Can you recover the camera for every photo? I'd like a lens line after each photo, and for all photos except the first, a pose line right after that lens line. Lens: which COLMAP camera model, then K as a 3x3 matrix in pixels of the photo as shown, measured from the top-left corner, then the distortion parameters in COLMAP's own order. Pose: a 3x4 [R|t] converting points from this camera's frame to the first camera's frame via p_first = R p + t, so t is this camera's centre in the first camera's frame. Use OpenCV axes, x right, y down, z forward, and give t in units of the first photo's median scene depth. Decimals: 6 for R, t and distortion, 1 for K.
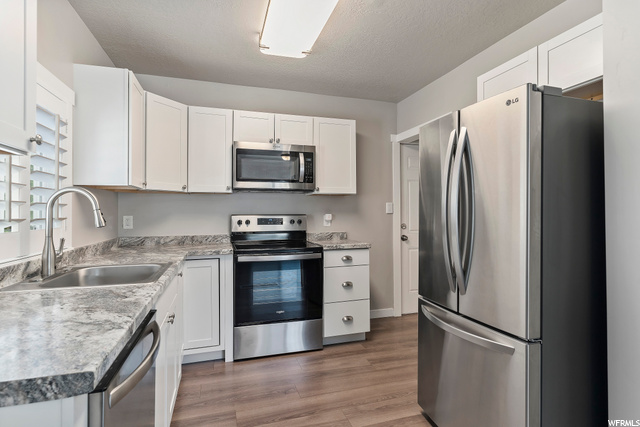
lens RADIAL K [[331.7, 0, 320.9], [0, 331.7, 208.7], [0, 0, 1]] dist [0.000844, 0.000114]
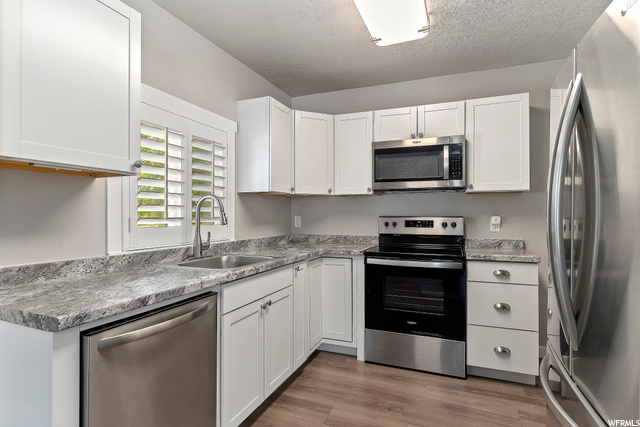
lens RADIAL K [[332.8, 0, 320.0], [0, 332.8, 213.5], [0, 0, 1]] dist [0.001717, 0.000252]
pose [[0.772358, 0.002853, -0.635181, 0.248676], [0.002734, 0.999966, 0.007816, 0.001542], [0.635182, -0.007773, 0.772323, 0.124666]]
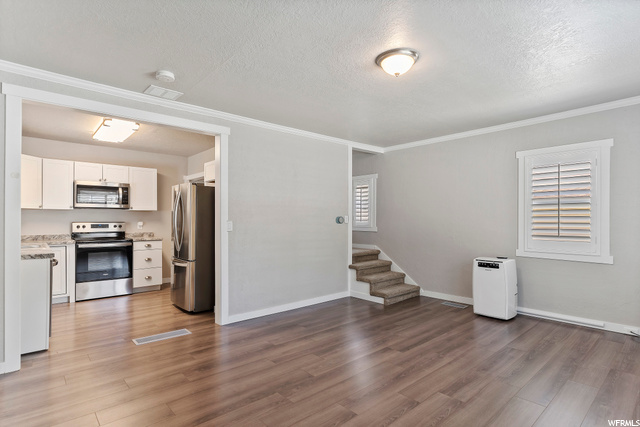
lens RADIAL K [[330.8, 0, 320.8], [0, 330.8, 217.9], [0, 0, 1]] dist [-0.000269, -0.000236]
pose [[0.910989, 0.004497, 0.412406, 0.198486], [-0.007267, 0.999960, 0.005149, -0.022787], [-0.412366, -0.007687, 0.910986, -1.114873]]
